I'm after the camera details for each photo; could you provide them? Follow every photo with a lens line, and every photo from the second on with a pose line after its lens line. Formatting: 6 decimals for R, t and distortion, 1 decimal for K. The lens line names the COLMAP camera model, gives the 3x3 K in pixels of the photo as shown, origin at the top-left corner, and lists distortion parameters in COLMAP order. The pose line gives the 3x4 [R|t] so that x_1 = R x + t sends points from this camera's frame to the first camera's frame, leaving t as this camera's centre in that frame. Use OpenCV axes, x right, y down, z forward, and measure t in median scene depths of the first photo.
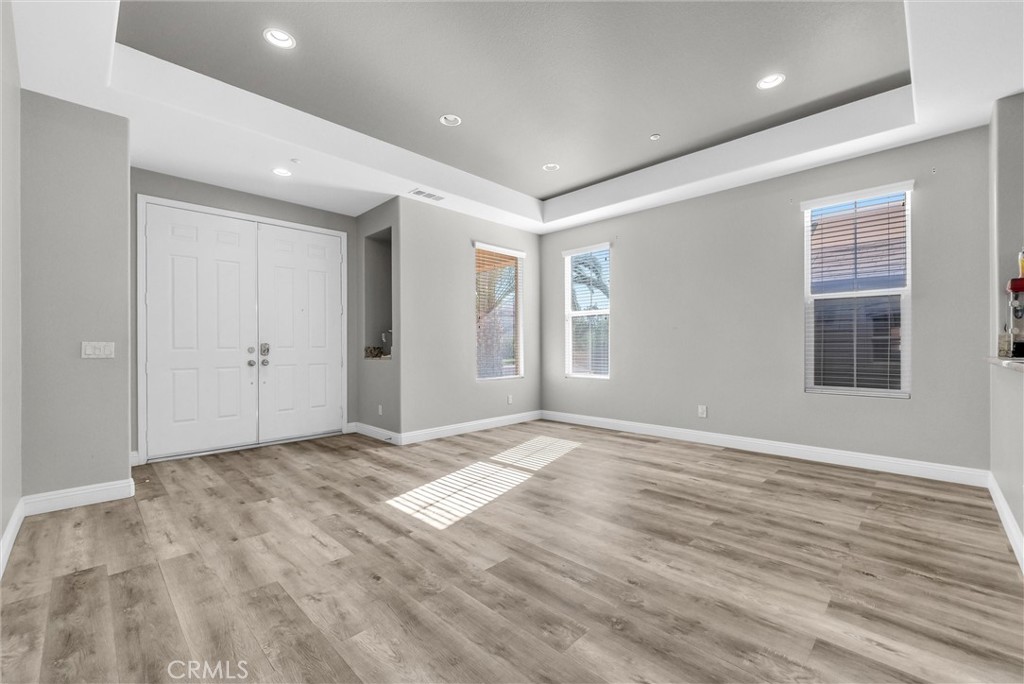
lens RADIAL K [[417.8, 0, 510.7], [0, 417.8, 347.7], [0, 0, 1]] dist [0.001264, 0.000315]
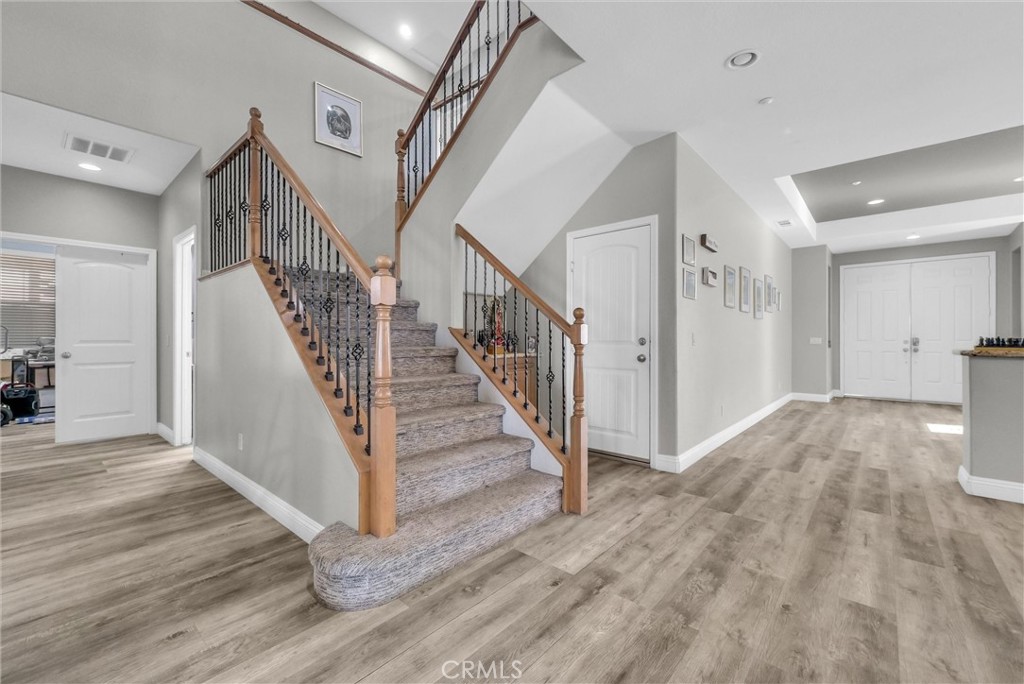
lens RADIAL K [[417.8, 0, 510.3], [0, 417.8, 341.2], [0, 0, 1]] dist [0.001264, 0.000315]
pose [[0.056315, 0.003928, -0.998405, 1.485641], [-0.003305, 0.999988, 0.003748, 0.000595], [0.998408, 0.003088, 0.056327, -1.021496]]
